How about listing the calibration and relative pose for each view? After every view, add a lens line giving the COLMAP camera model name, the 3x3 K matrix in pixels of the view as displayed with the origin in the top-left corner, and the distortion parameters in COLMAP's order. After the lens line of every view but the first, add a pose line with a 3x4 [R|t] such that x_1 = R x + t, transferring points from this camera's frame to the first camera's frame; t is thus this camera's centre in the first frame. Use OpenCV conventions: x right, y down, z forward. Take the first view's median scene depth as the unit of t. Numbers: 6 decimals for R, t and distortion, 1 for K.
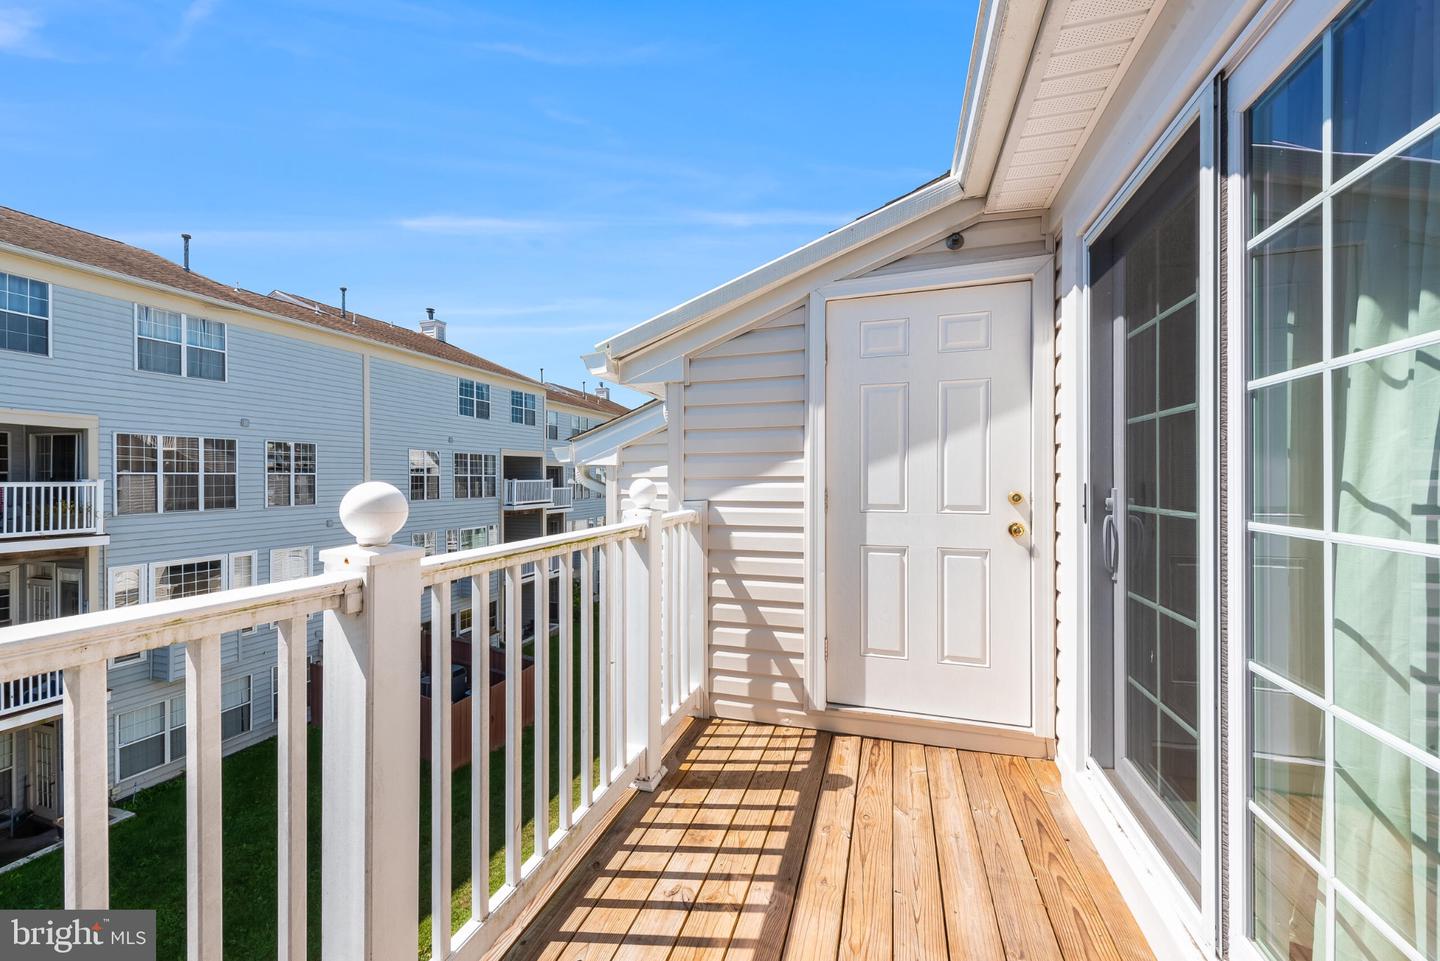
lens RADIAL K [[563.3, 0, 722.6], [0, 563.3, 478.7], [0, 0, 1]] dist [-0.001450, -0.000079]
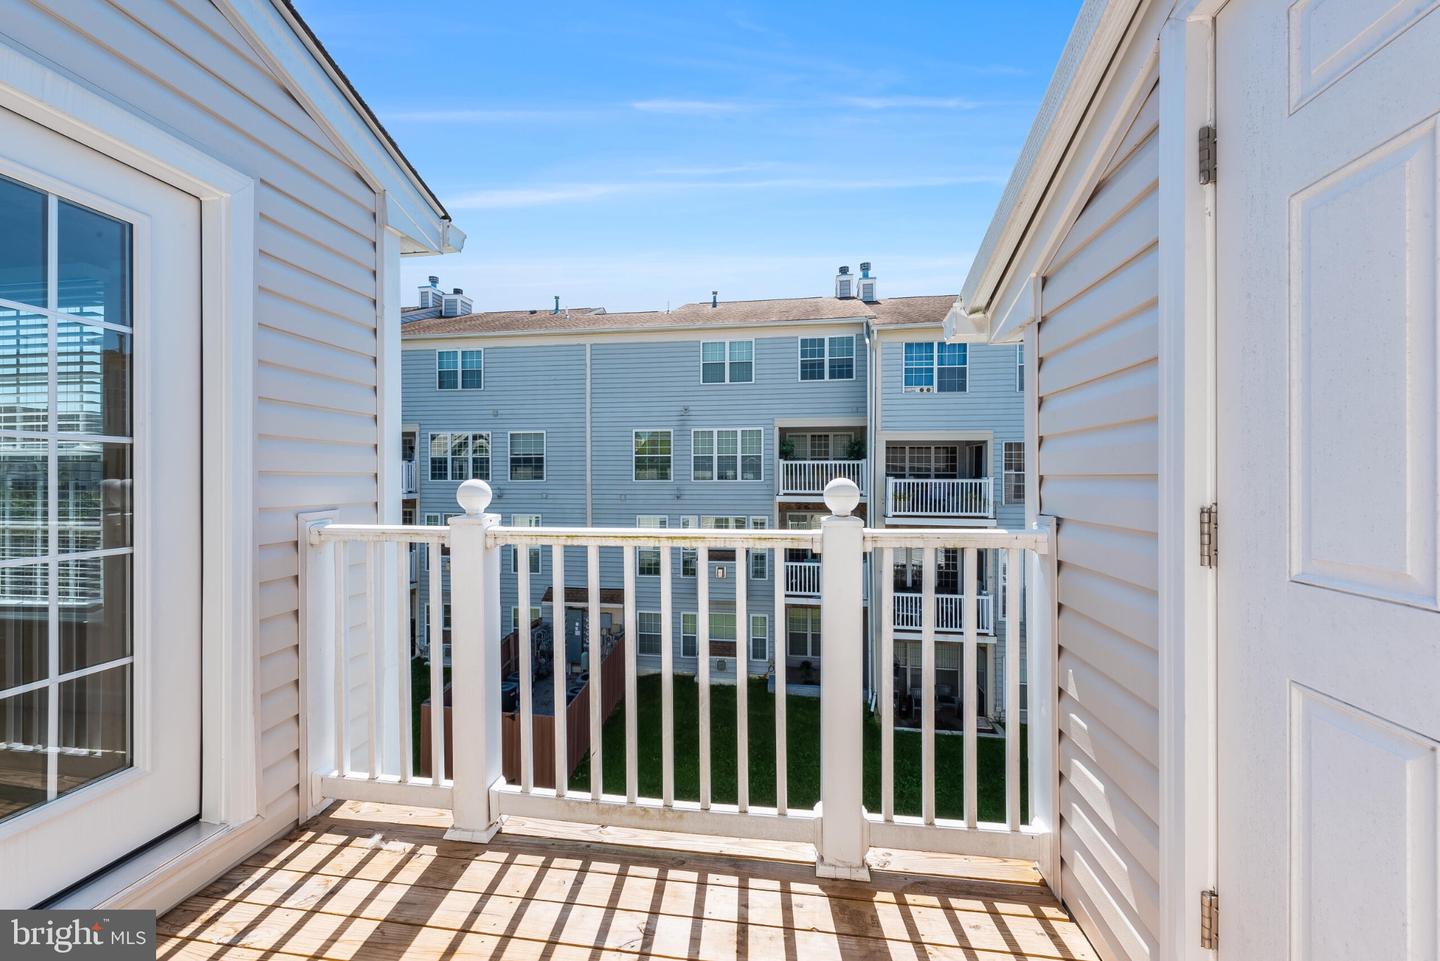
lens RADIAL K [[563.3, 0, 717.2], [0, 563.3, 477.5], [0, 0, 1]] dist [-0.001450, -0.000079]
pose [[0.142445, 0.003707, -0.989796, 0.489109], [-0.003449, 0.999989, 0.003248, -0.001340], [0.989797, 0.002951, 0.142456, 0.586902]]
